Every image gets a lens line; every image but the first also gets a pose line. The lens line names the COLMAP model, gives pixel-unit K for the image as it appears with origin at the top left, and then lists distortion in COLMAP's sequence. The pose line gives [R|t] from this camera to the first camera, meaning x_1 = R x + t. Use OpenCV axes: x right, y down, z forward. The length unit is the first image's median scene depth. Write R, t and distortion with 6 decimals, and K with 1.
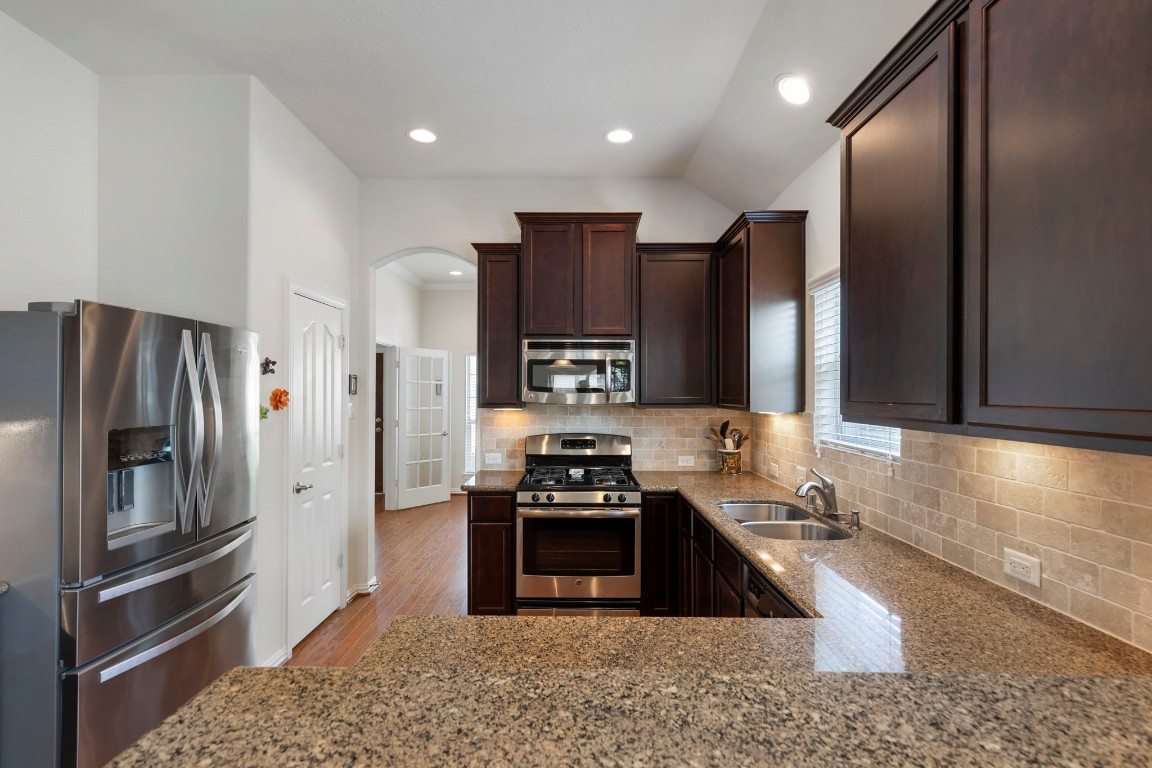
lens RADIAL K [[524.5, 0, 580.1], [0, 524.5, 392.6], [0, 0, 1]] dist [0.007767, -0.001017]
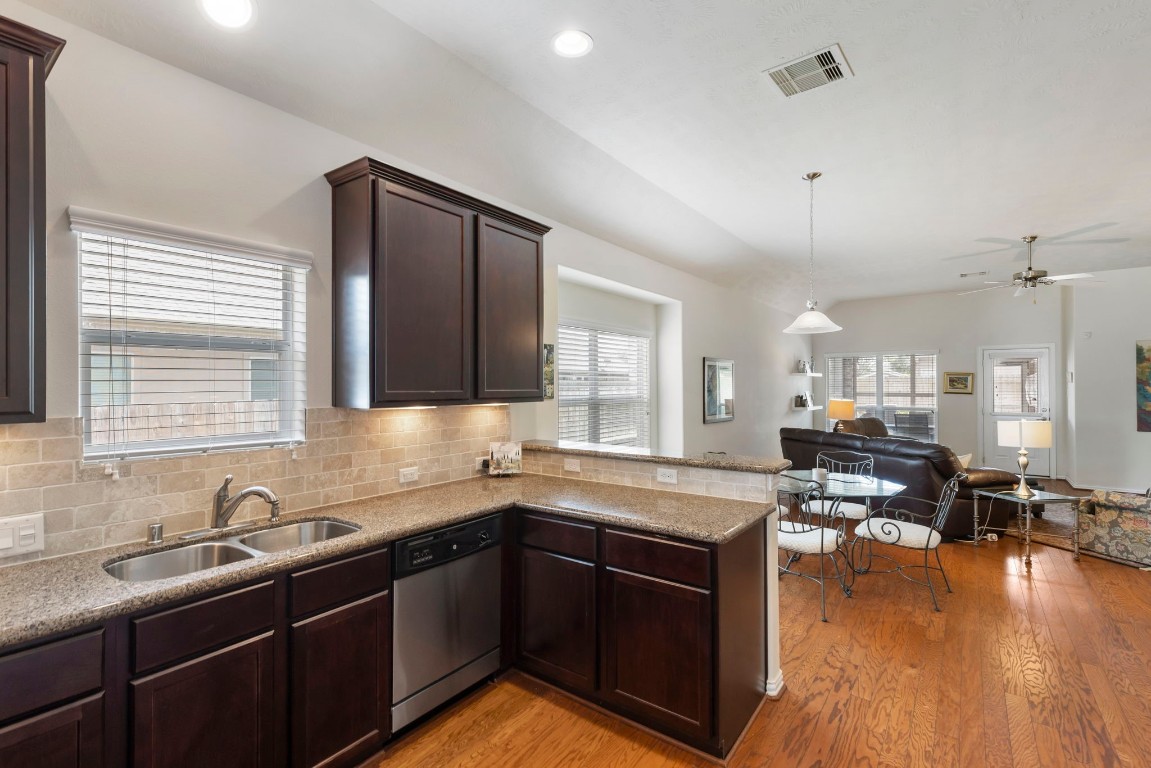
lens RADIAL K [[524.0, 0, 579.2], [0, 524.0, 387.5], [0, 0, 1]] dist [0.007767, -0.001017]
pose [[-0.804130, -0.005602, 0.594427, -0.377765], [-0.001567, 0.999972, 0.007305, -0.002058], [-0.594451, 0.004943, -0.804116, 1.021216]]
